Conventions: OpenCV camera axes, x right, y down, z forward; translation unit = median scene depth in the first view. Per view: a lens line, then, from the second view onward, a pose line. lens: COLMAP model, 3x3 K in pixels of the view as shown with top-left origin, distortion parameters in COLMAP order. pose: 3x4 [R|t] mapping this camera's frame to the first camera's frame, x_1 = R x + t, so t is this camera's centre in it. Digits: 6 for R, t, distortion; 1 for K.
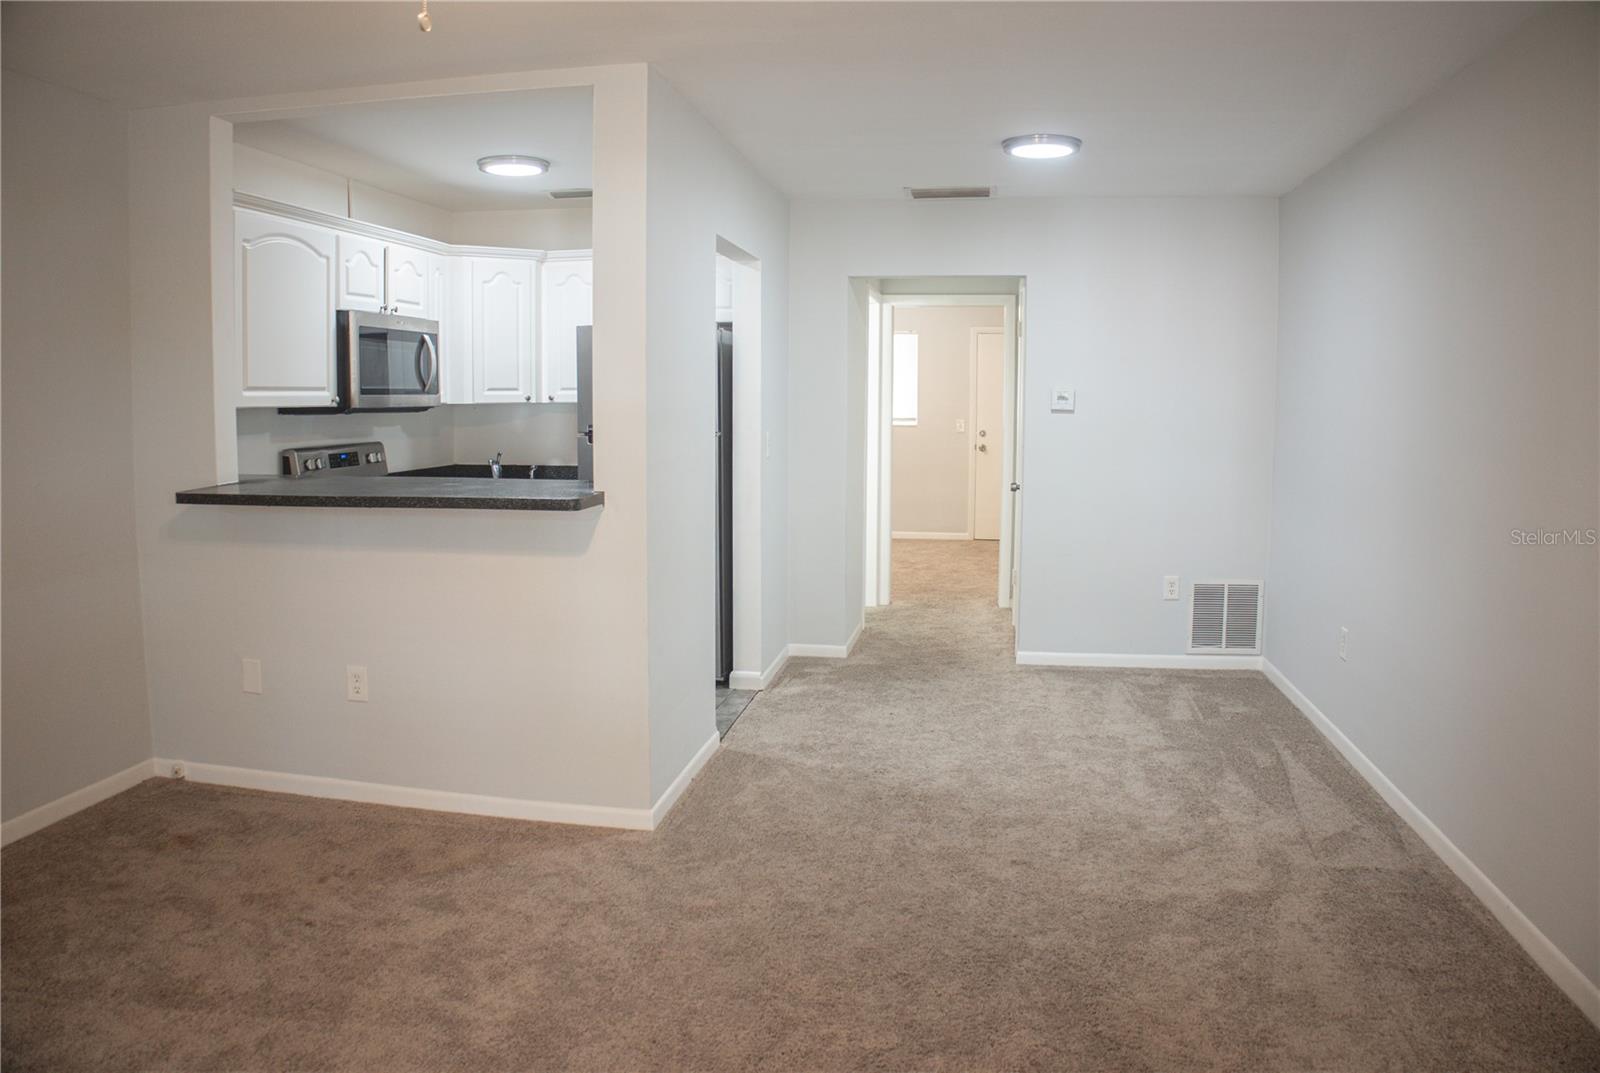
lens RADIAL K [[1138.0, 0, 800.0], [0, 1138.0, 536.5], [0, 0, 1]] dist [-0.203645, 0.085247]
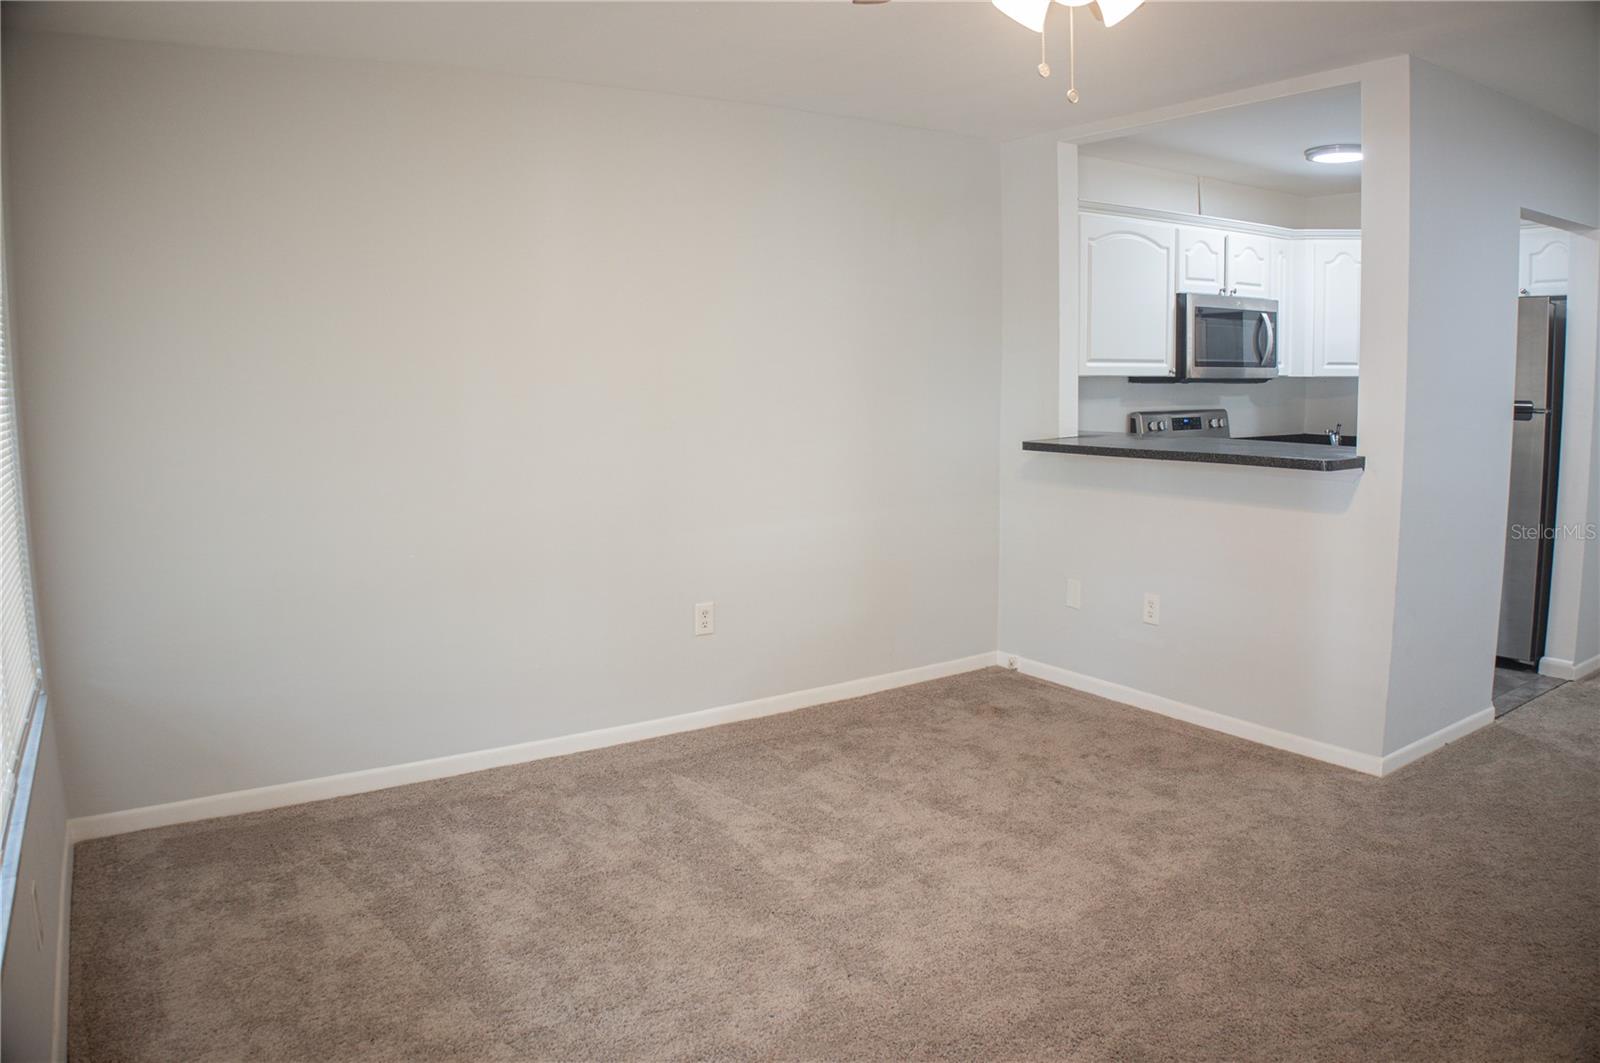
lens RADIAL K [[1138.0, 0, 800.0], [0, 1138.0, 531.5], [0, 0, 1]] dist [-0.203645, 0.085247]
pose [[0.674633, 0.082254, -0.733556, 0.211460], [-0.068936, 0.996450, 0.048334, 0.017716], [0.734927, 0.017960, 0.677908, -0.095045]]
